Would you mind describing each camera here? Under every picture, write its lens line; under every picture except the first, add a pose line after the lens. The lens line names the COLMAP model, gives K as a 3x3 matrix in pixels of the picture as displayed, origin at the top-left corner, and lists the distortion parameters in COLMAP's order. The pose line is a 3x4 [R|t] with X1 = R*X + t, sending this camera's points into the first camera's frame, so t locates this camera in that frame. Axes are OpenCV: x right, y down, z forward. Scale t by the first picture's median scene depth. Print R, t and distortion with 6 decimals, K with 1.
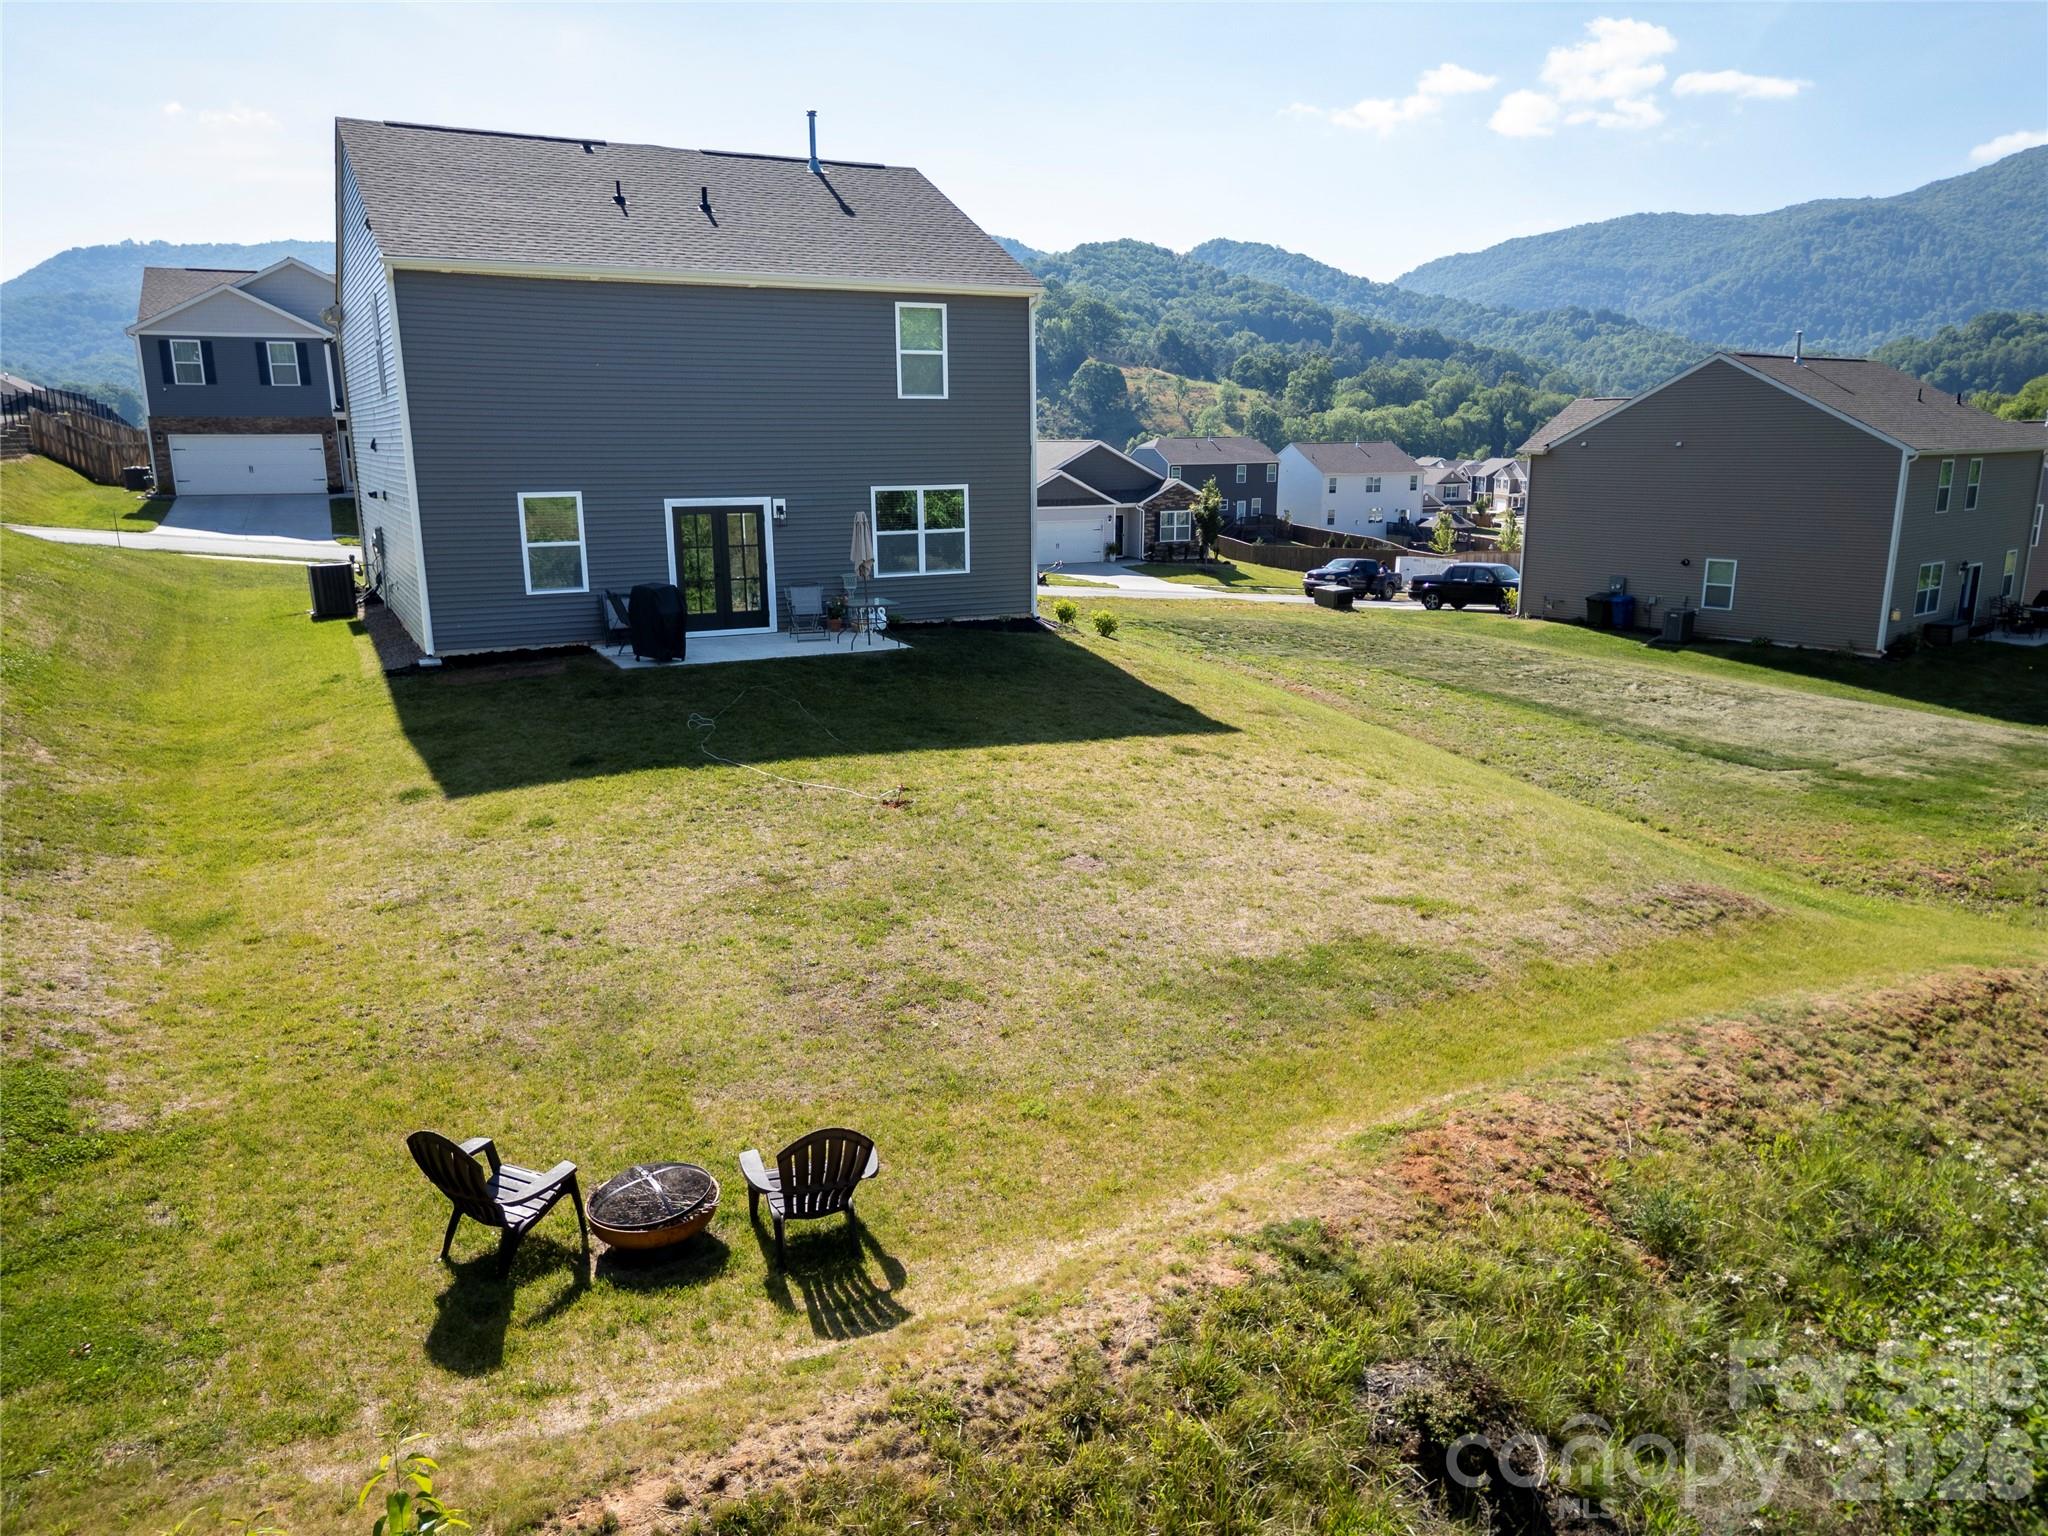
lens RADIAL K [[1437.6, 0, 1025.0], [0, 1437.6, 774.1], [0, 0, 1]] dist [0.067829, -0.062736]
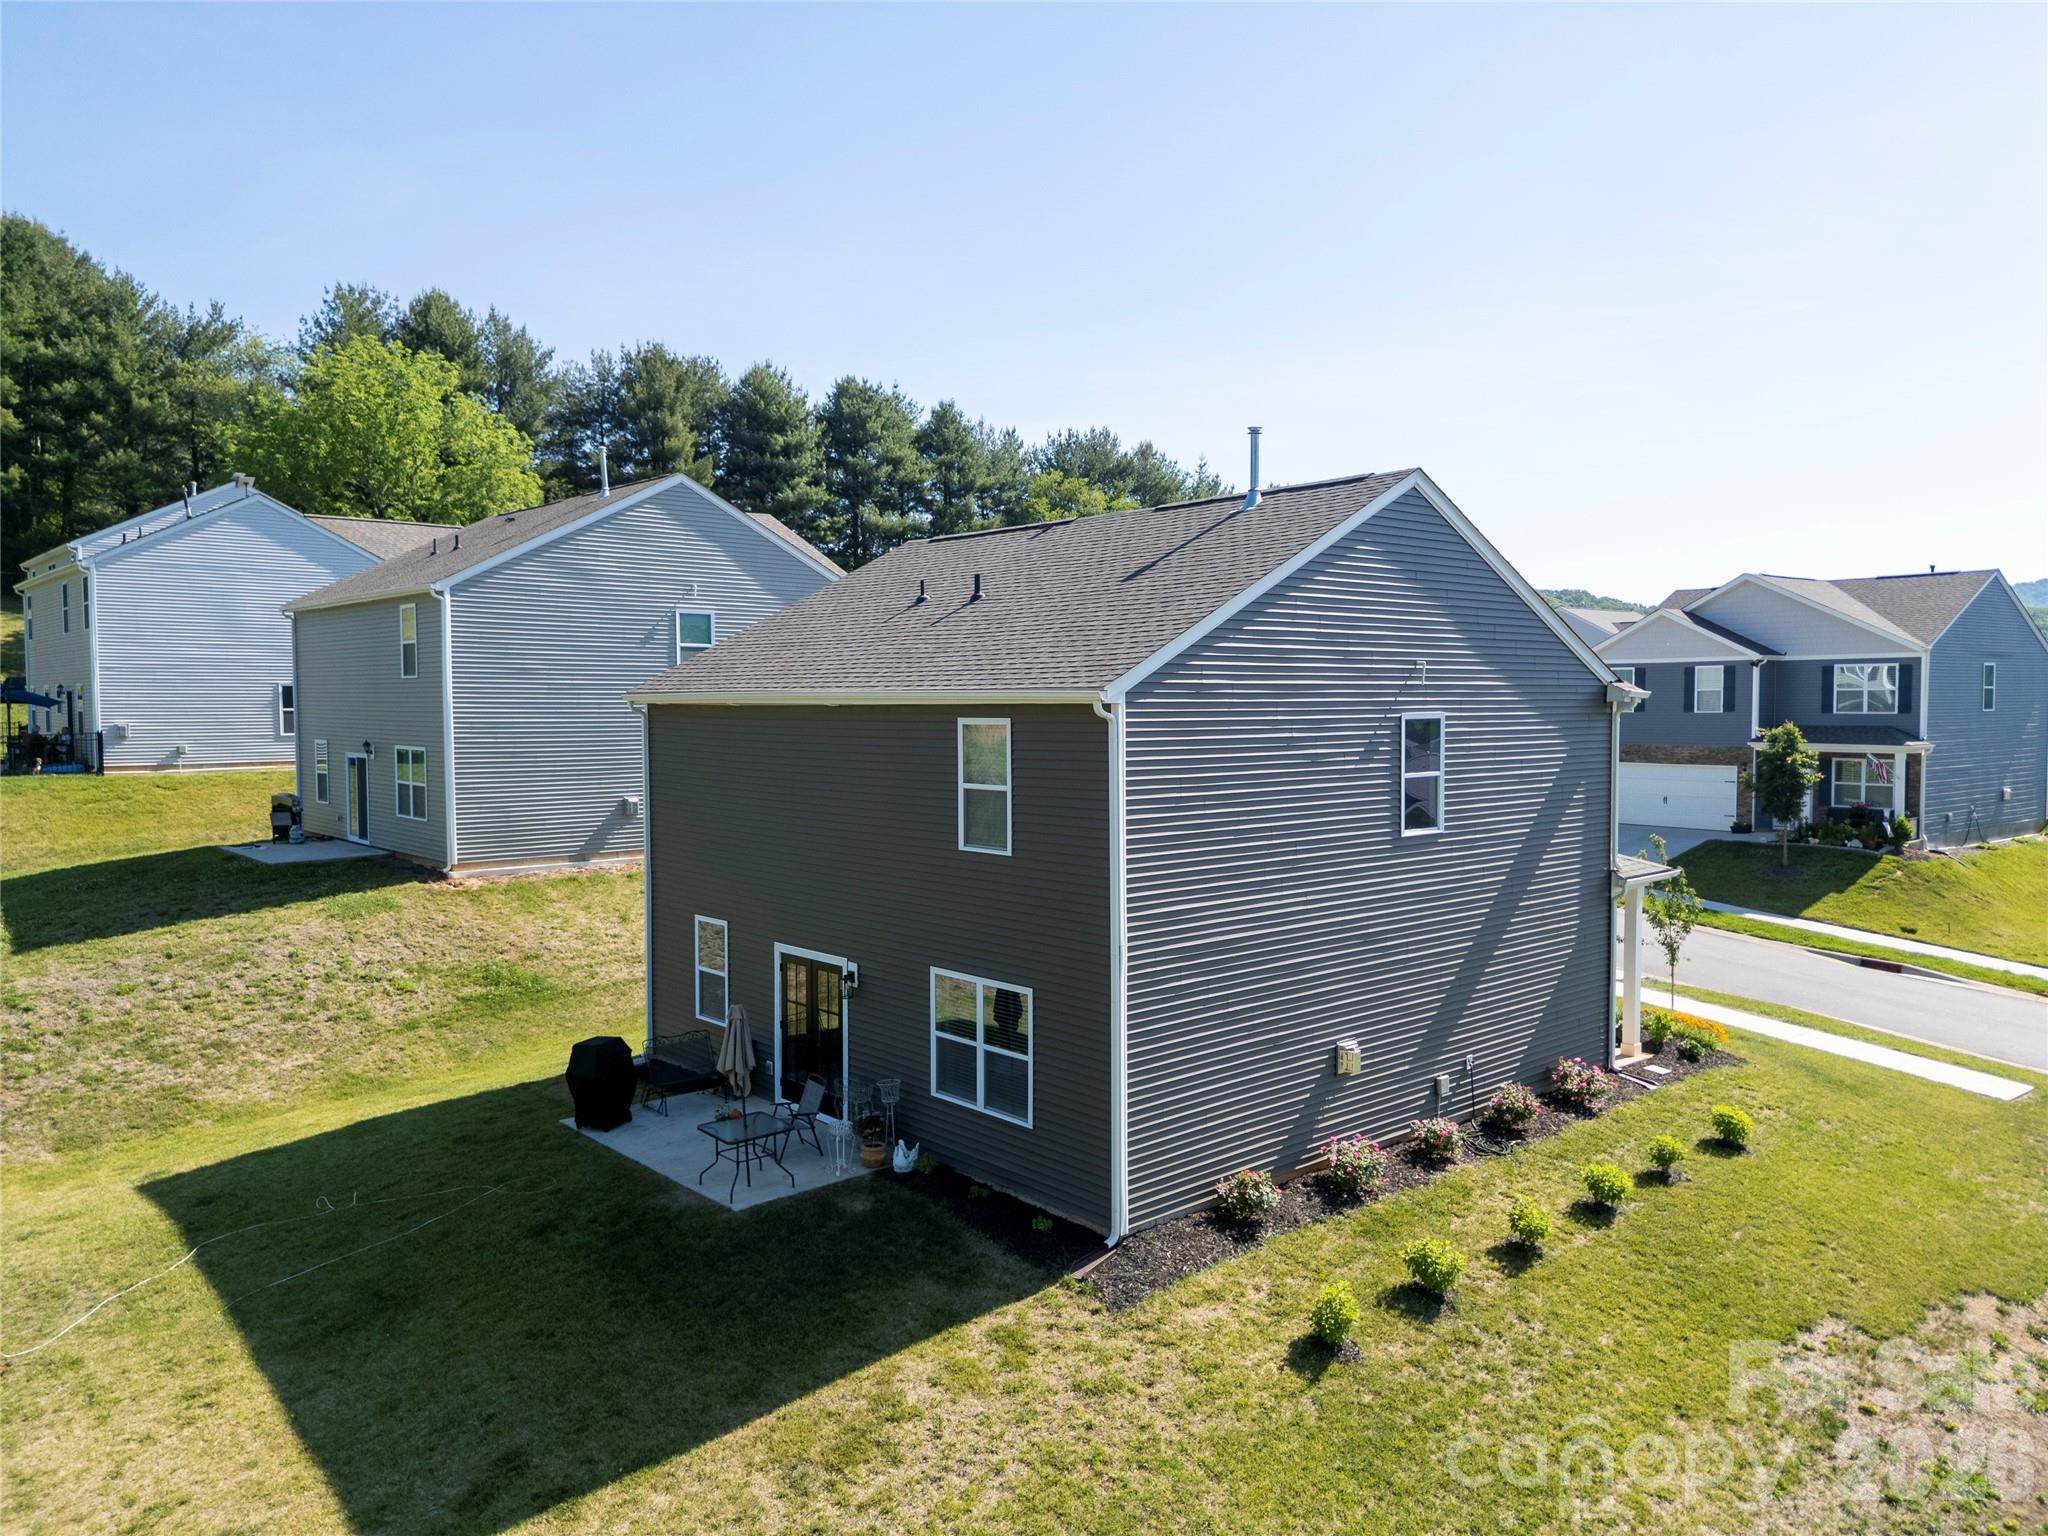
lens RADIAL K [[1437.6, 0, 1025.0], [0, 1437.6, 774.1], [0, 0, 1]] dist [0.067829, -0.062736]
pose [[0.234651, 0.055918, -0.970470, 0.022921], [-0.219893, 0.975519, 0.003041, -0.012032], [0.946882, 0.212686, 0.241202, 0.033920]]
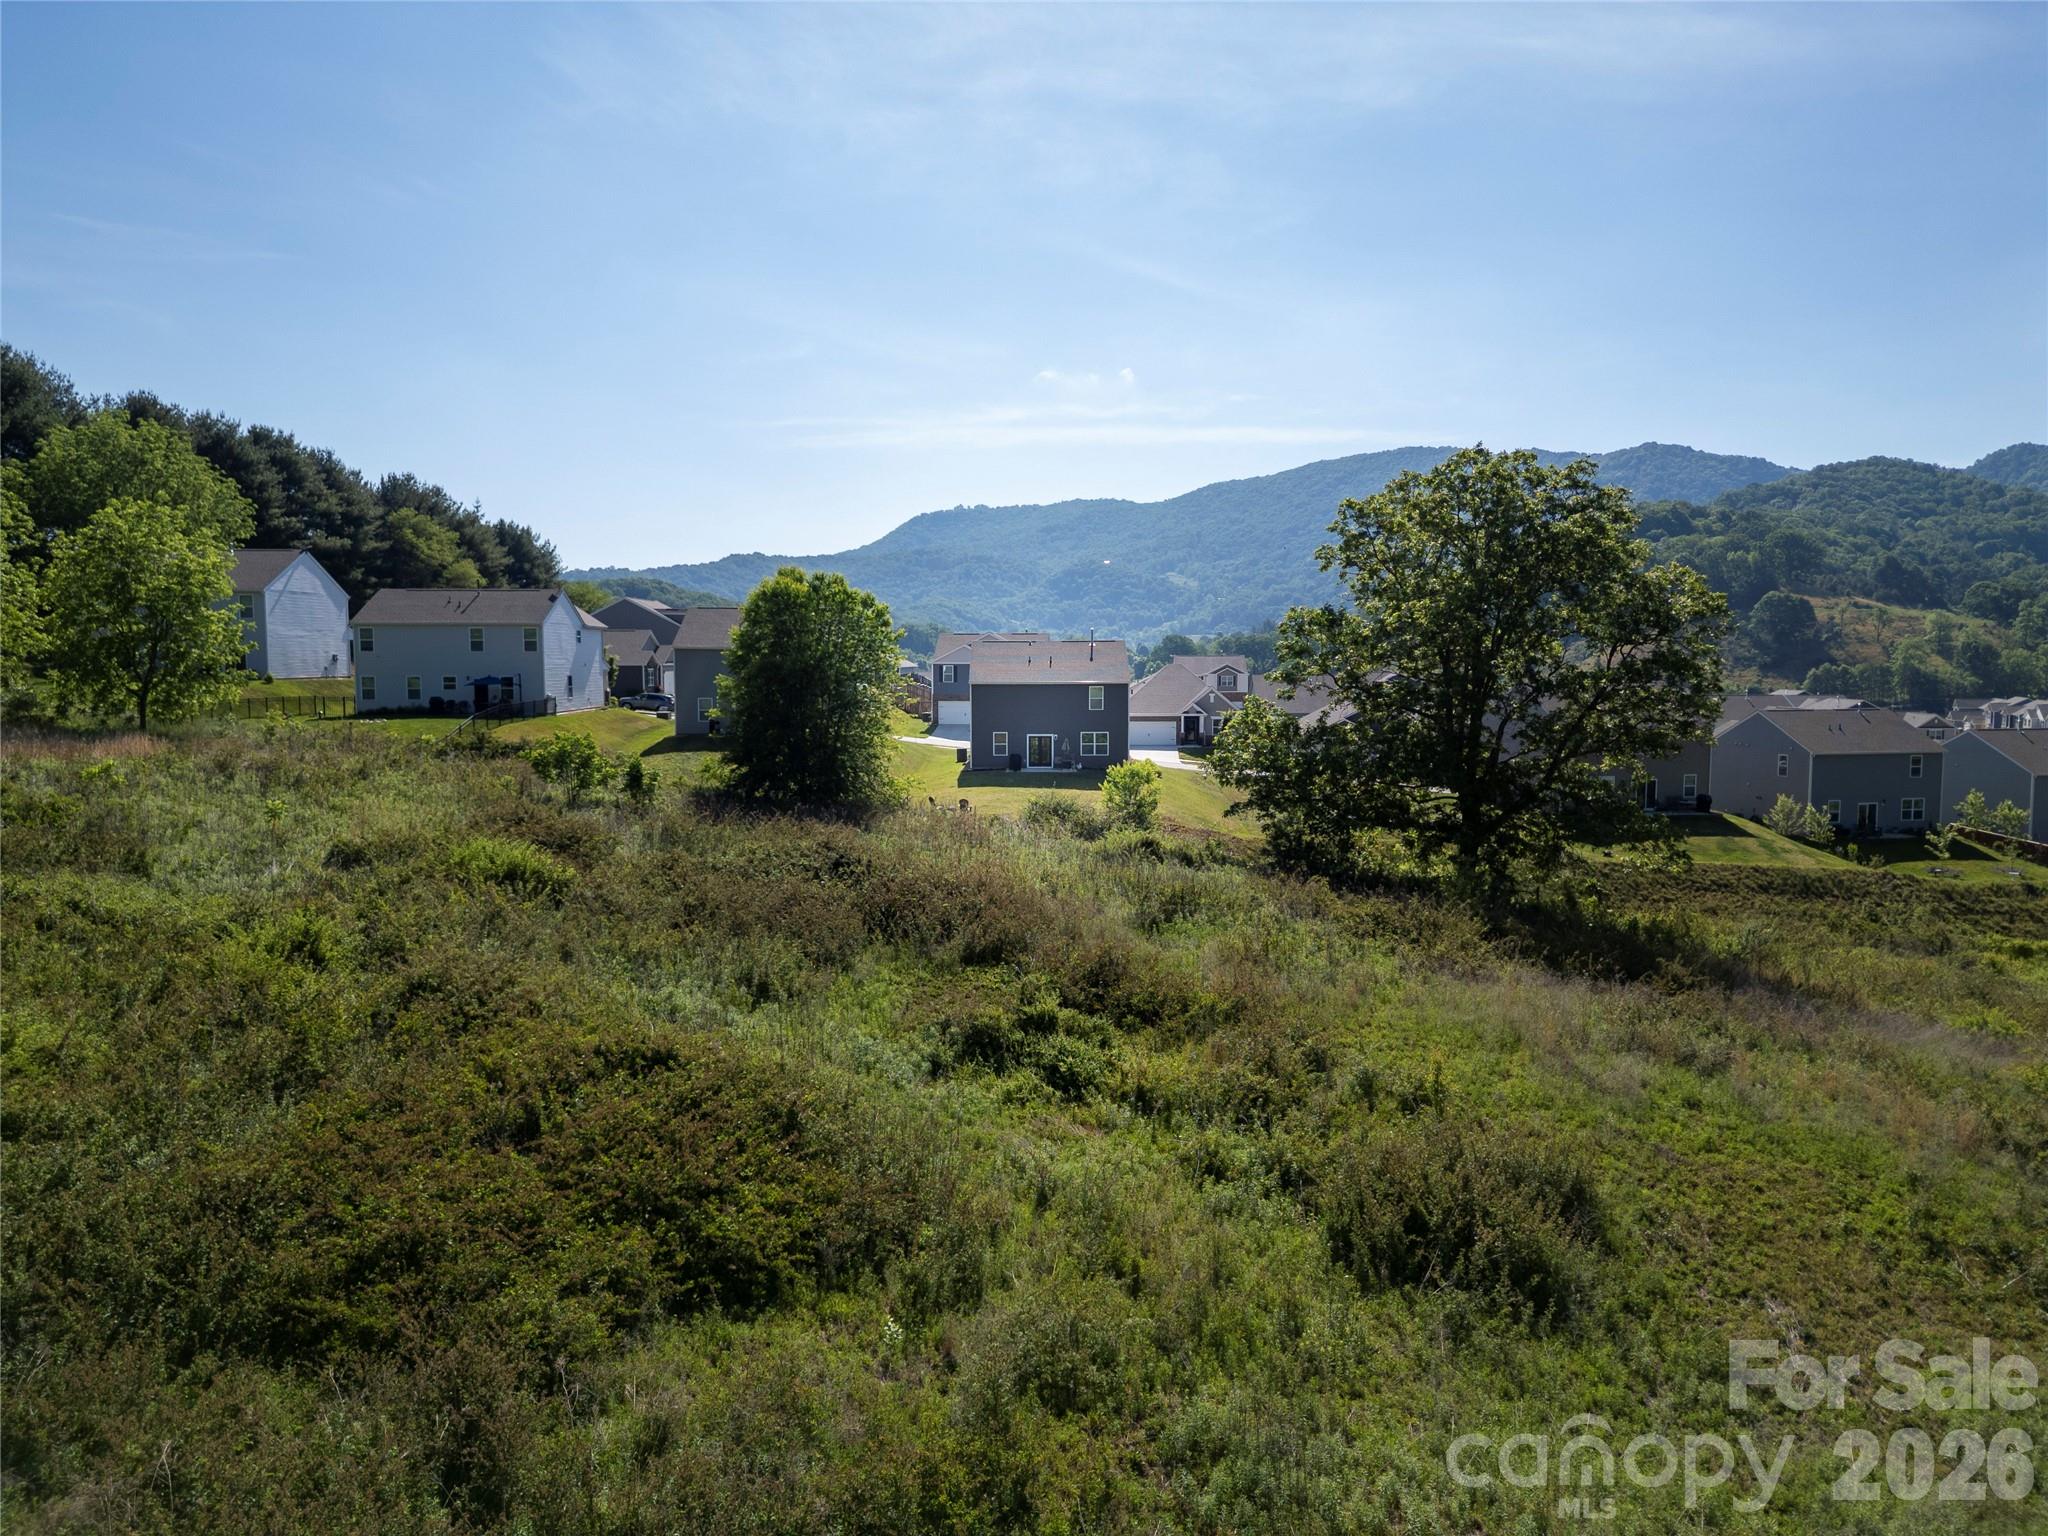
lens RADIAL K [[1456.7, 0, 1022.6], [0, 1456.7, 777.1], [0, 0, 1]] dist [0.069458, -0.070707]
pose [[0.885346, 0.043842, -0.462861, 0.061808], [-0.111059, 0.986667, -0.118973, 0.015795], [0.451473, 0.156737, 0.878411, -0.097641]]
